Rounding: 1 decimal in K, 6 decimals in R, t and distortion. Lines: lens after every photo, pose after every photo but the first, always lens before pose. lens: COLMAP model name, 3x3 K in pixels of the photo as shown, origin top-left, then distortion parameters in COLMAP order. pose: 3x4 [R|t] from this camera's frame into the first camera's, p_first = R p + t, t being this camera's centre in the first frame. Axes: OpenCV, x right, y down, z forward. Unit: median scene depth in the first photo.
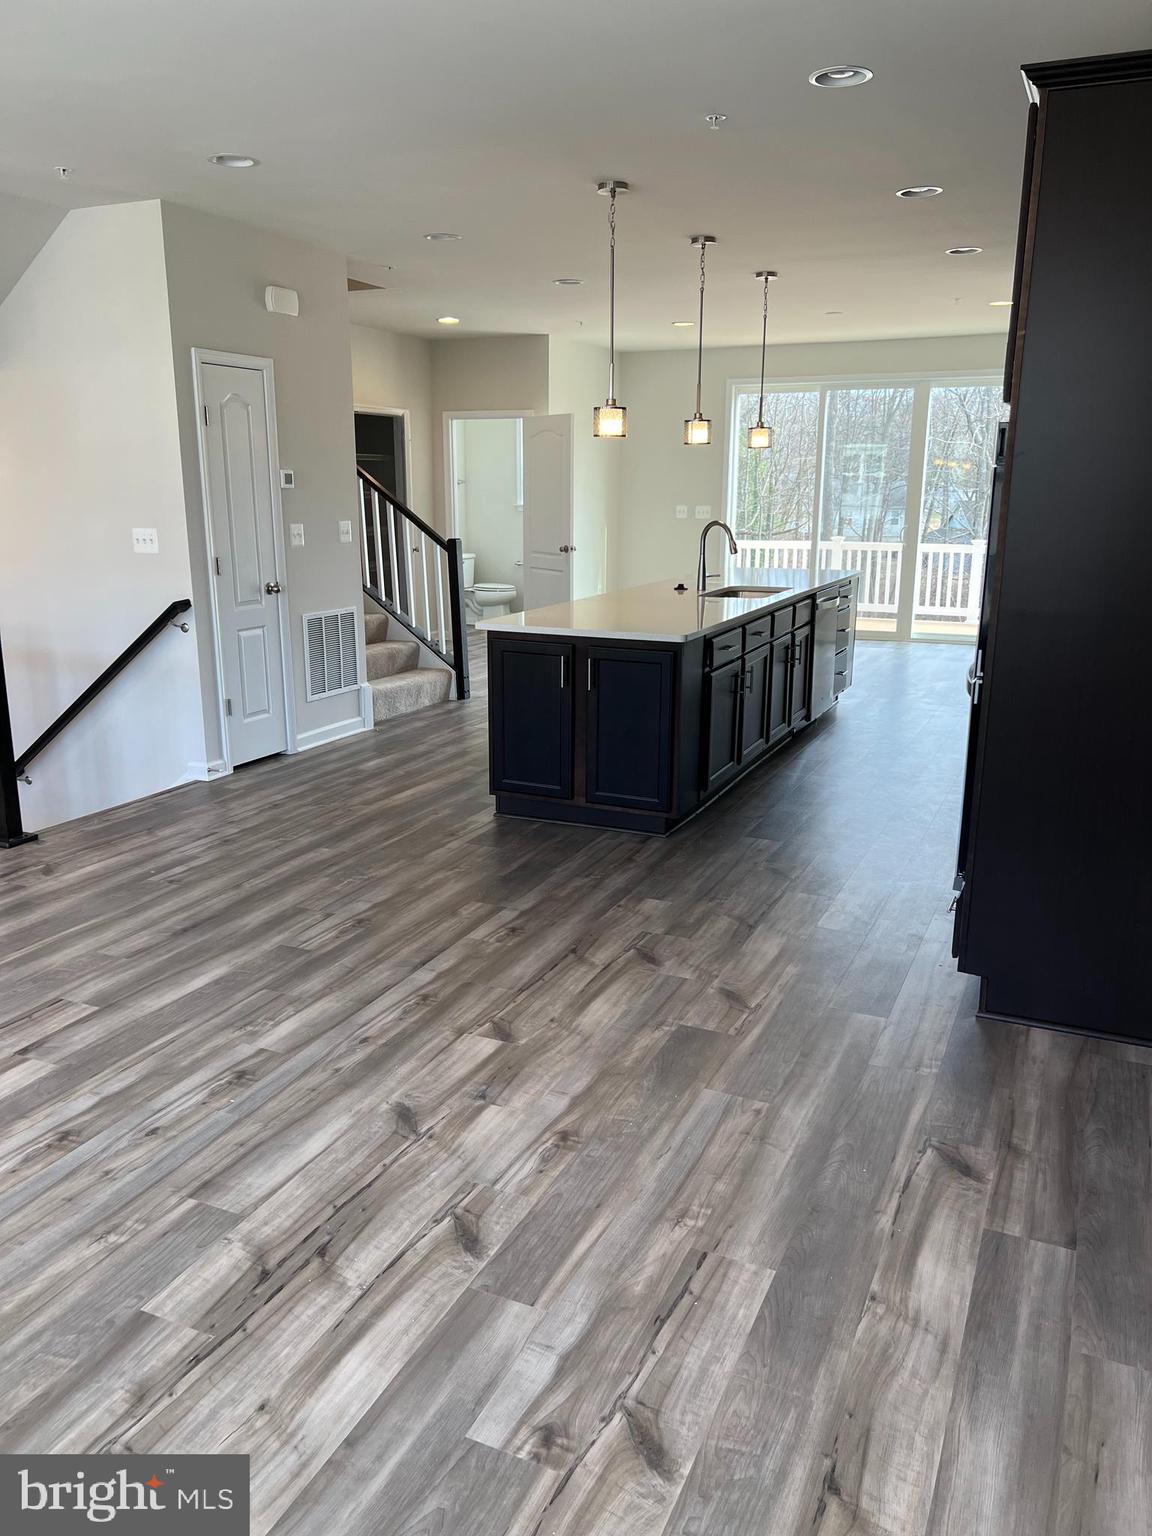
lens RADIAL K [[1164.8, 0, 574.4], [0, 1164.8, 772.6], [0, 0, 1]] dist [0.010205, -0.008950]
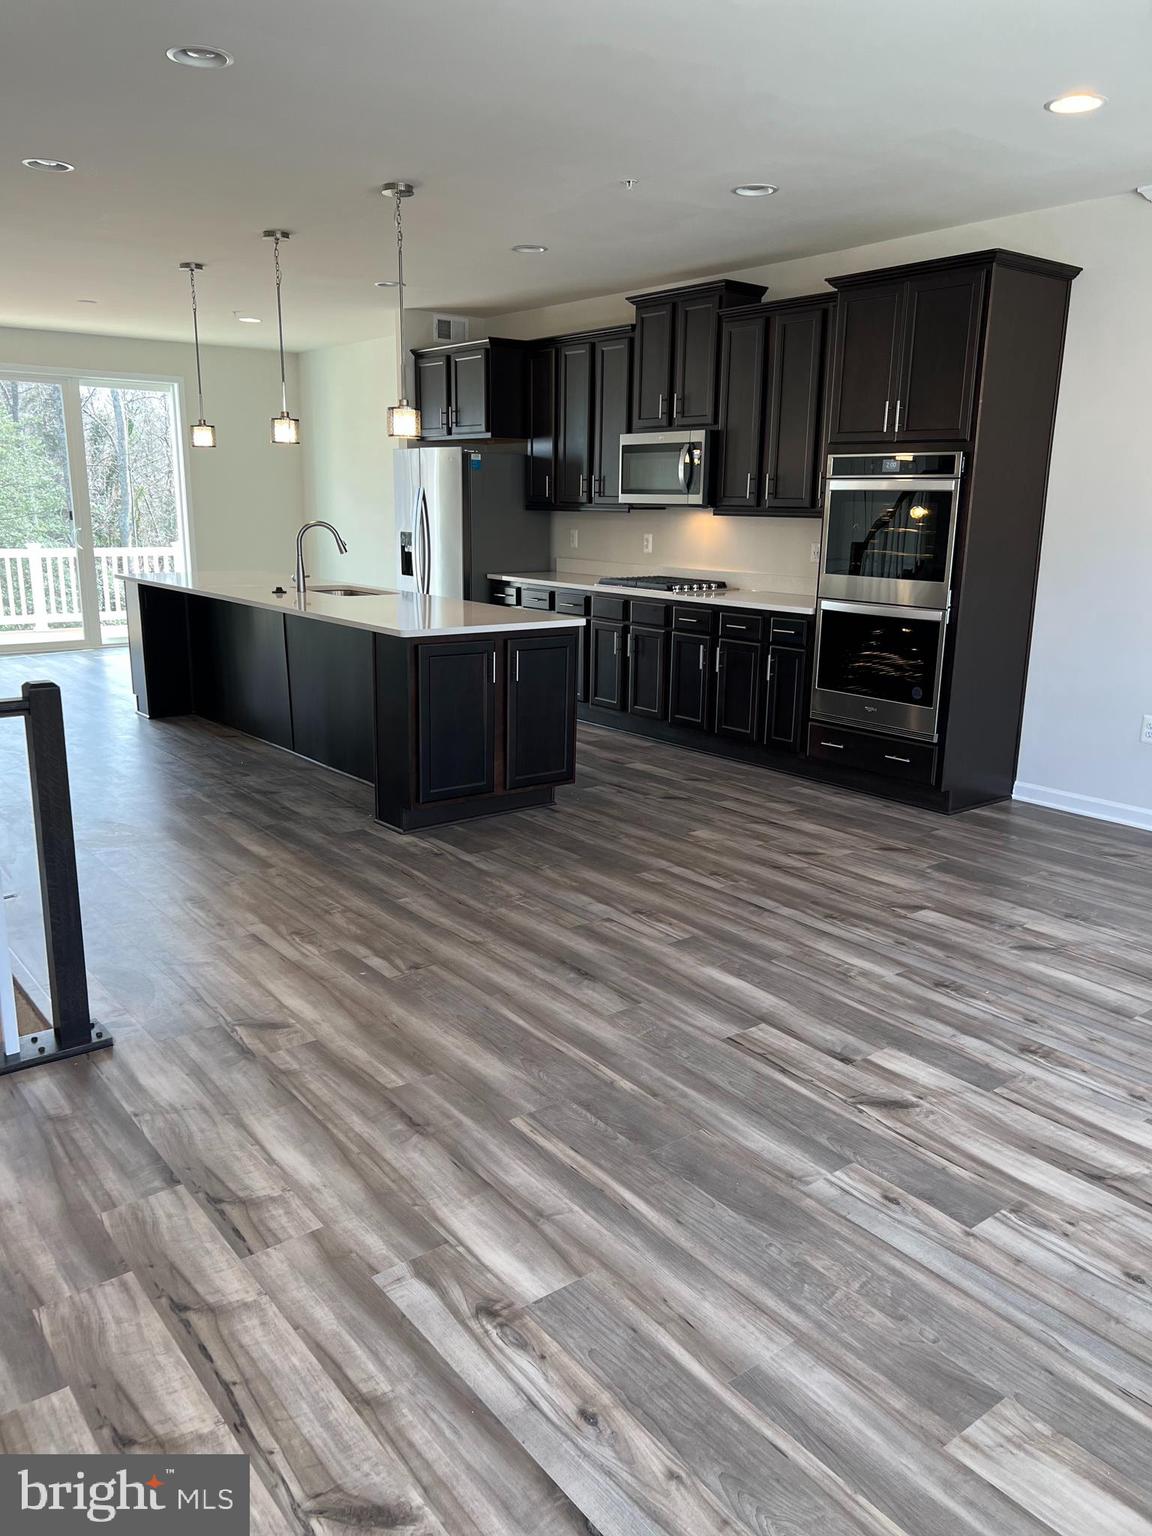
lens RADIAL K [[1164.8, 0, 574.4], [0, 1164.8, 772.6], [0, 0, 1]] dist [0.010205, -0.008950]
pose [[0.467975, -0.204750, 0.859696, -1.157269], [0.207781, 0.971013, 0.118157, -0.135948], [-0.858968, 0.123334, 0.496953, 0.568676]]
